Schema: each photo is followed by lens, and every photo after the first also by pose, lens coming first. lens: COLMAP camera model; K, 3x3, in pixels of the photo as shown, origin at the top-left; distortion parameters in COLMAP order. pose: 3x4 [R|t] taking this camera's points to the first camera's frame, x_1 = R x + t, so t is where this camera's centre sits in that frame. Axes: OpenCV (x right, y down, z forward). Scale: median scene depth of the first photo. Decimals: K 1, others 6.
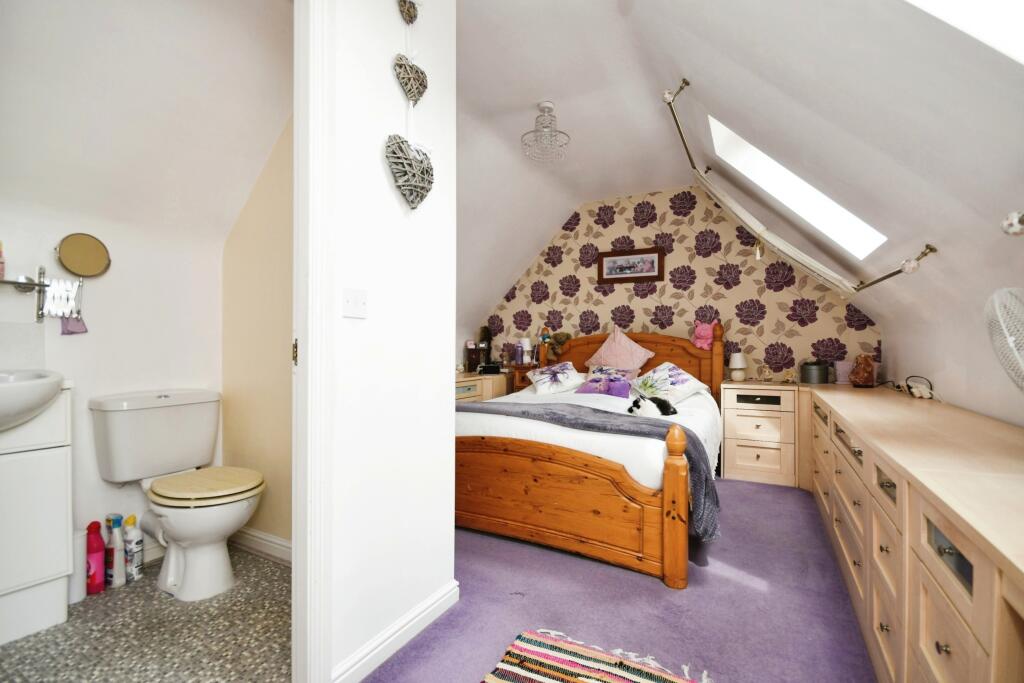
lens RADIAL K [[449.4, 0, 512.0], [0, 449.4, 341.5], [0, 0, 1]] dist [0.000828, 0.000024]
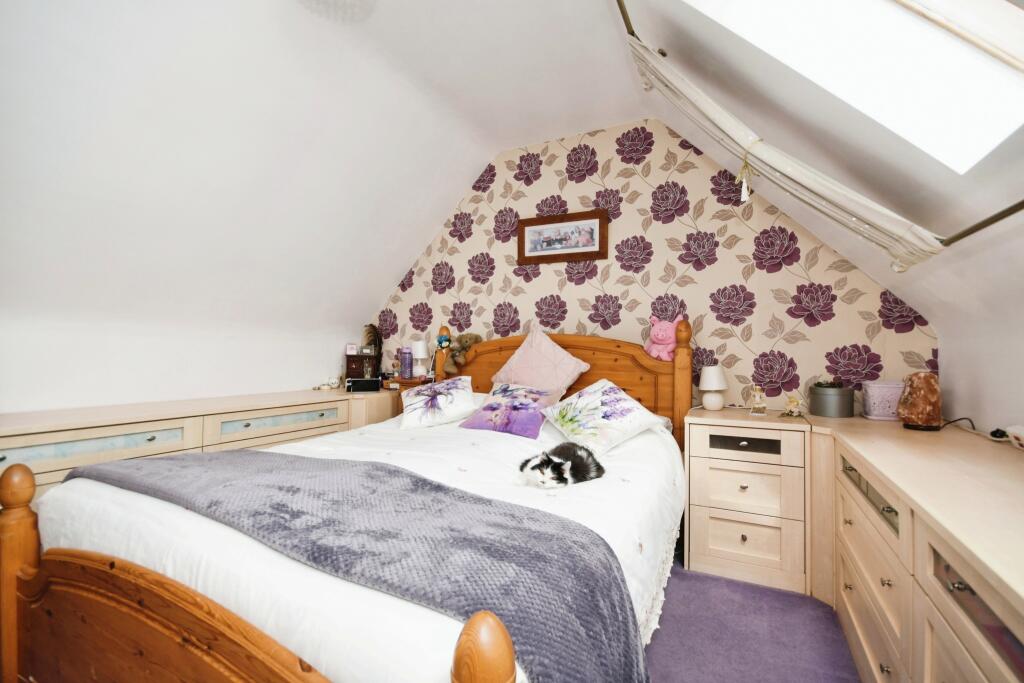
lens RADIAL K [[448.1, 0, 512.9], [0, 448.1, 337.7], [0, 0, 1]] dist [0.002404, 0.000472]
pose [[0.999634, 0.010961, 0.024751, 0.187698], [-0.010401, 0.999690, -0.022638, 0.001931], [-0.024991, 0.022372, 0.999437, 0.341615]]
